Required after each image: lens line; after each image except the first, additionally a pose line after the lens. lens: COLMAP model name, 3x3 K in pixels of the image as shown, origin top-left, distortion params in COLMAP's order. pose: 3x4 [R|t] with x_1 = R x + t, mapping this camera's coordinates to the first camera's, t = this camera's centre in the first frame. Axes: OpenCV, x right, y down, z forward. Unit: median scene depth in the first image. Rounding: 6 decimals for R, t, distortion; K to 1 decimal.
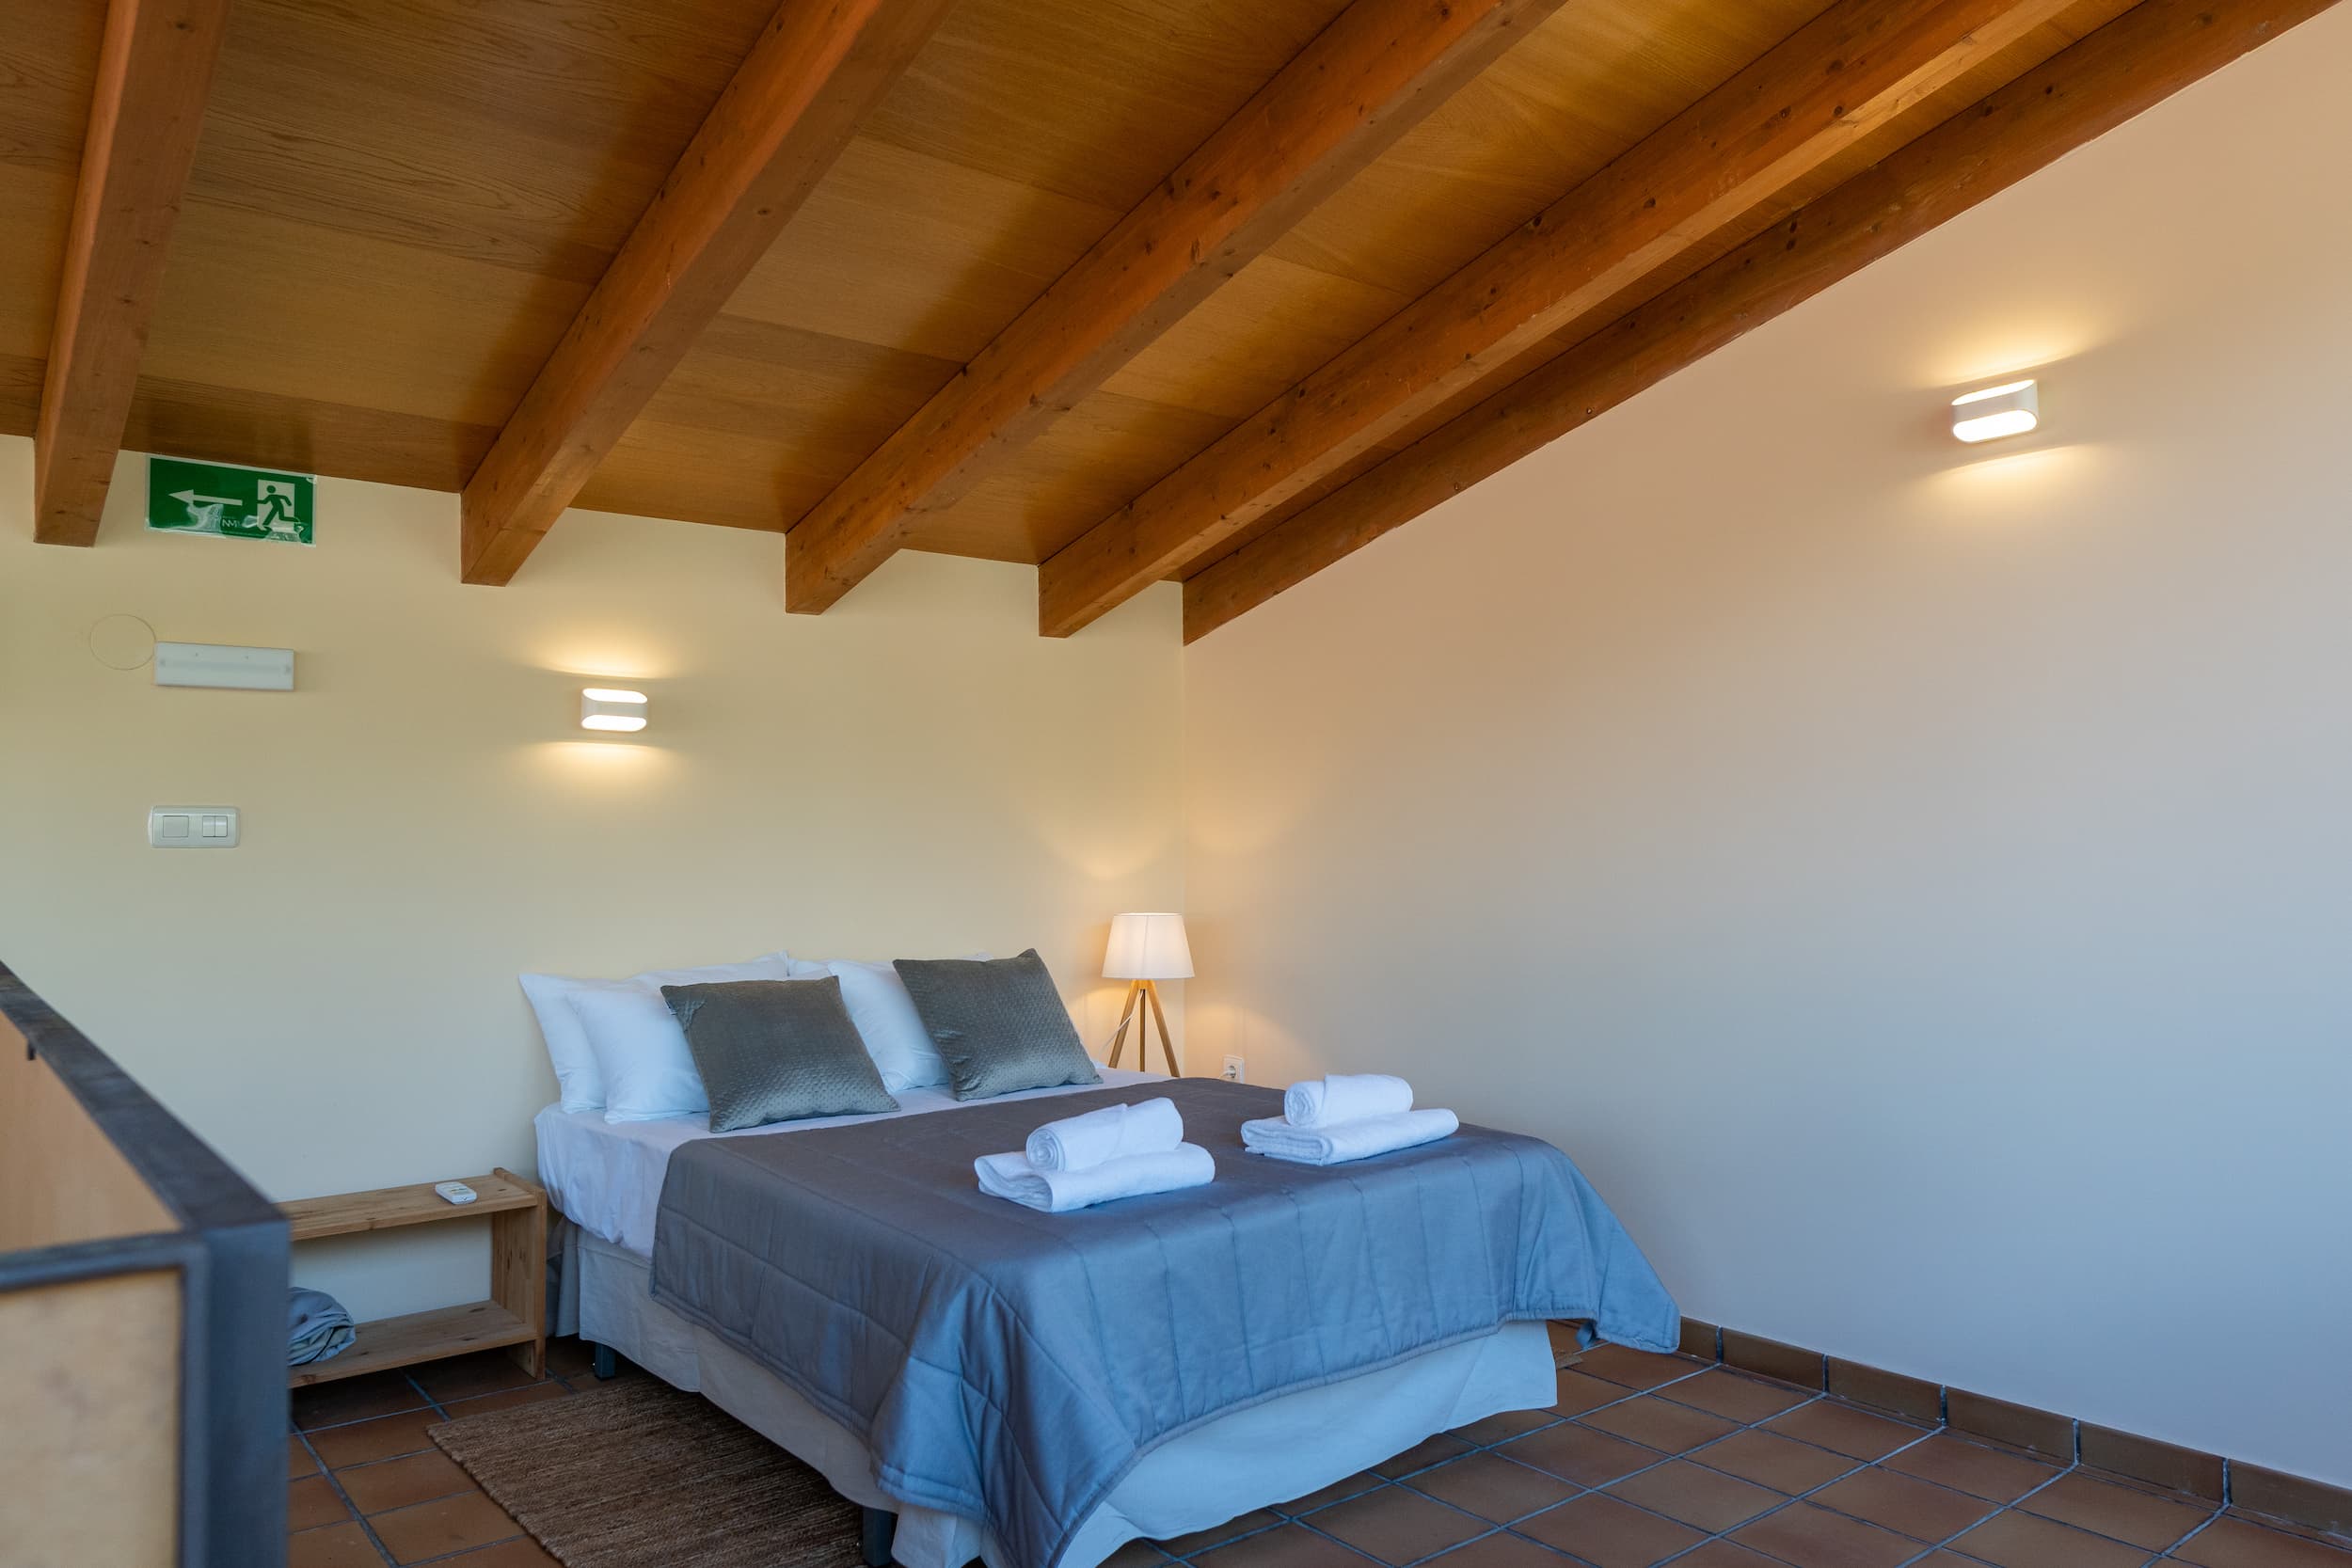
lens RADIAL K [[1662.7, 0, 1176.9], [0, 1662.7, 788.5], [0, 0, 1]] dist [-0.009064, -0.002685]
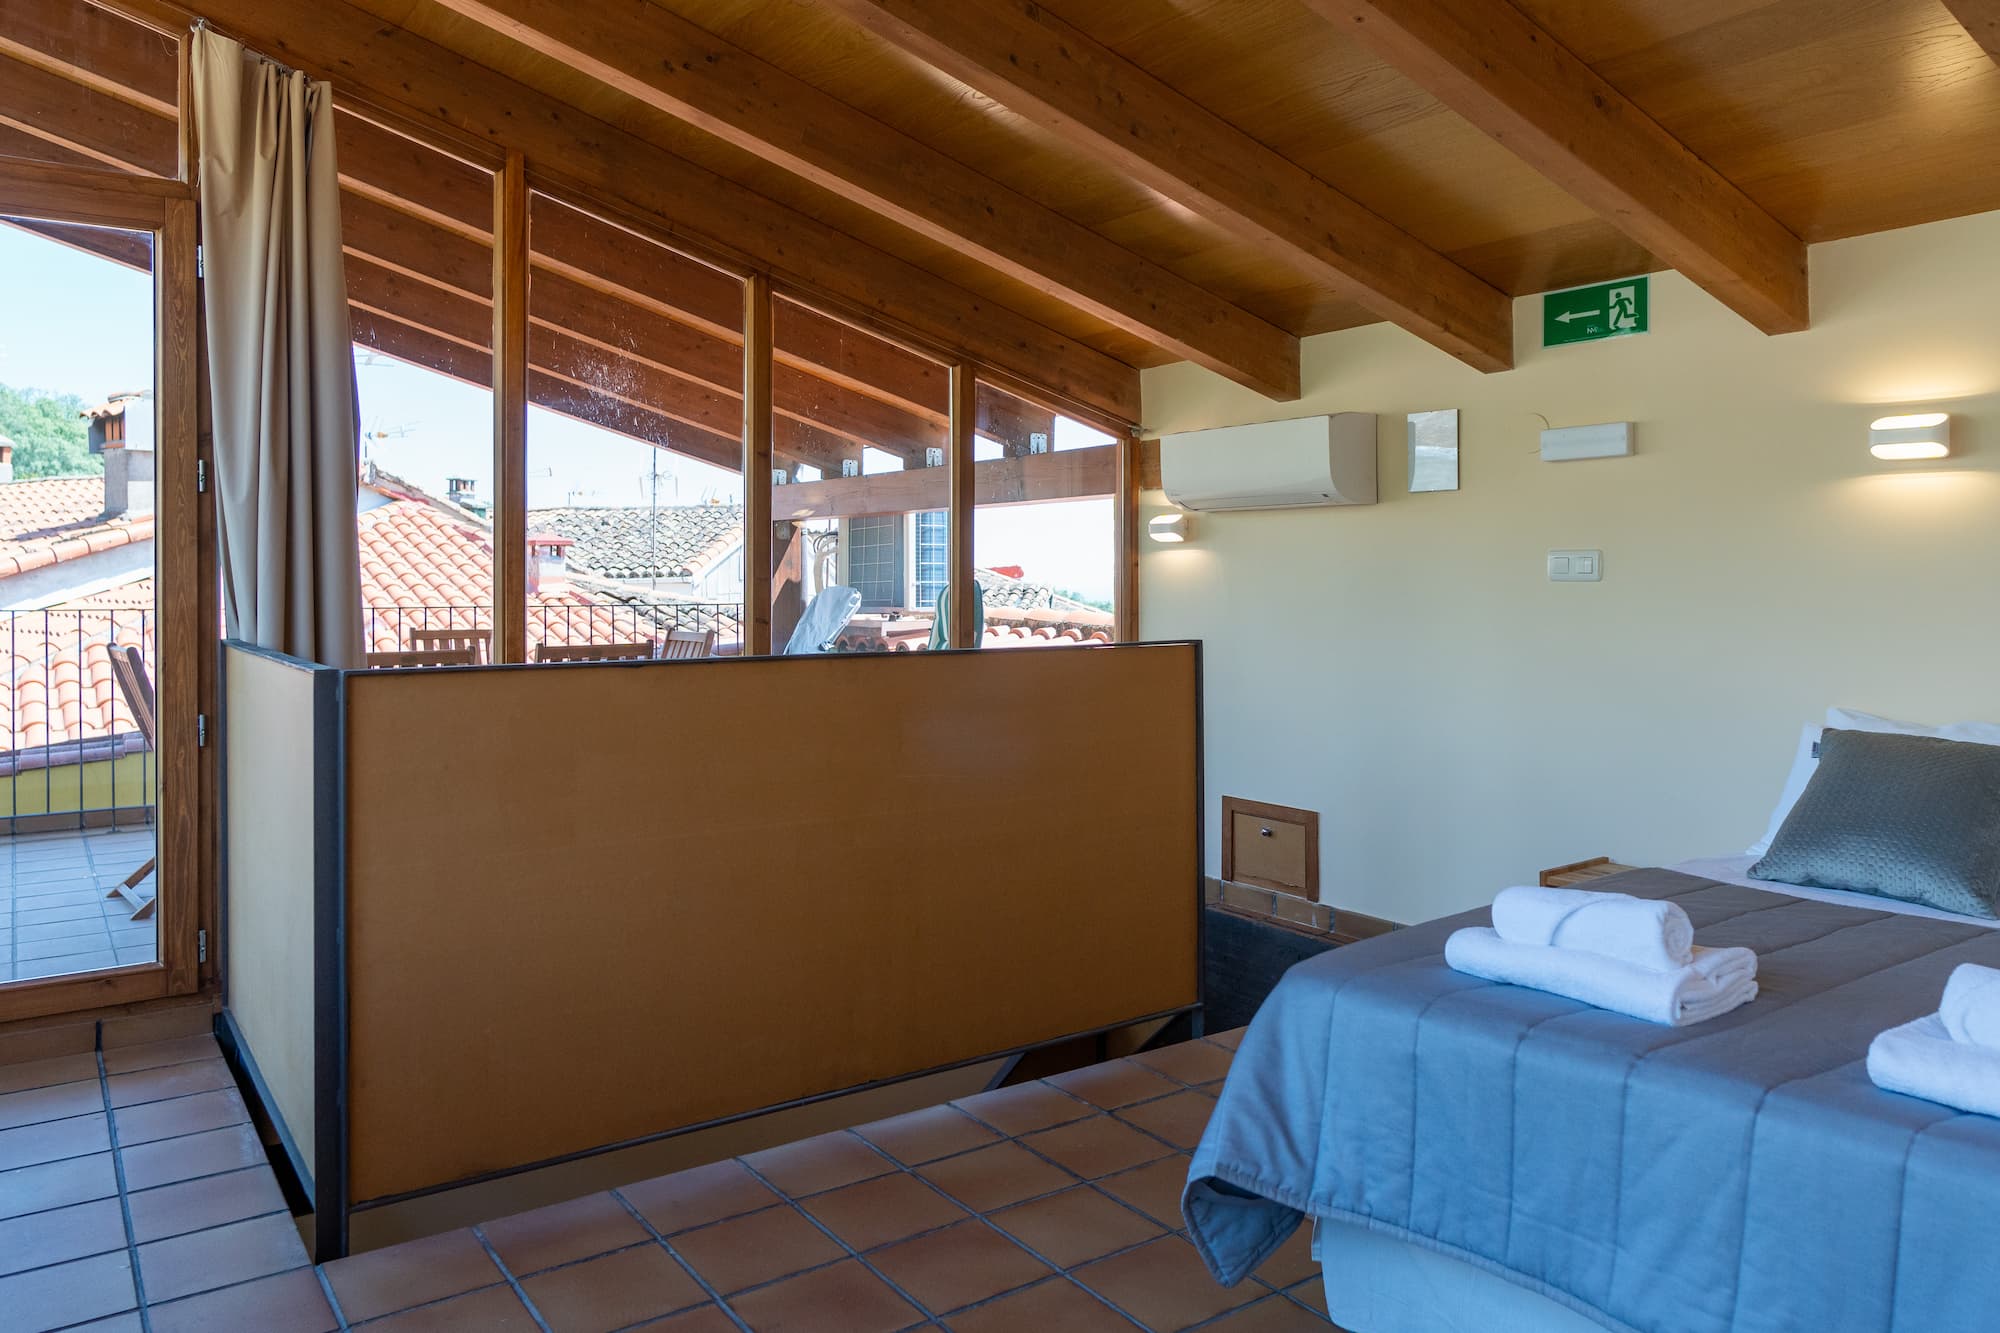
lens RADIAL K [[1414.0, 0, 1009.7], [0, 1414.0, 605.2], [0, 0, 1]] dist [-0.009064, -0.002685]
pose [[-0.089330, 0.016468, -0.995866, 0.561039], [0.025829, 0.999565, 0.014213, 0.026316], [0.995667, -0.024453, -0.089717, 0.636756]]
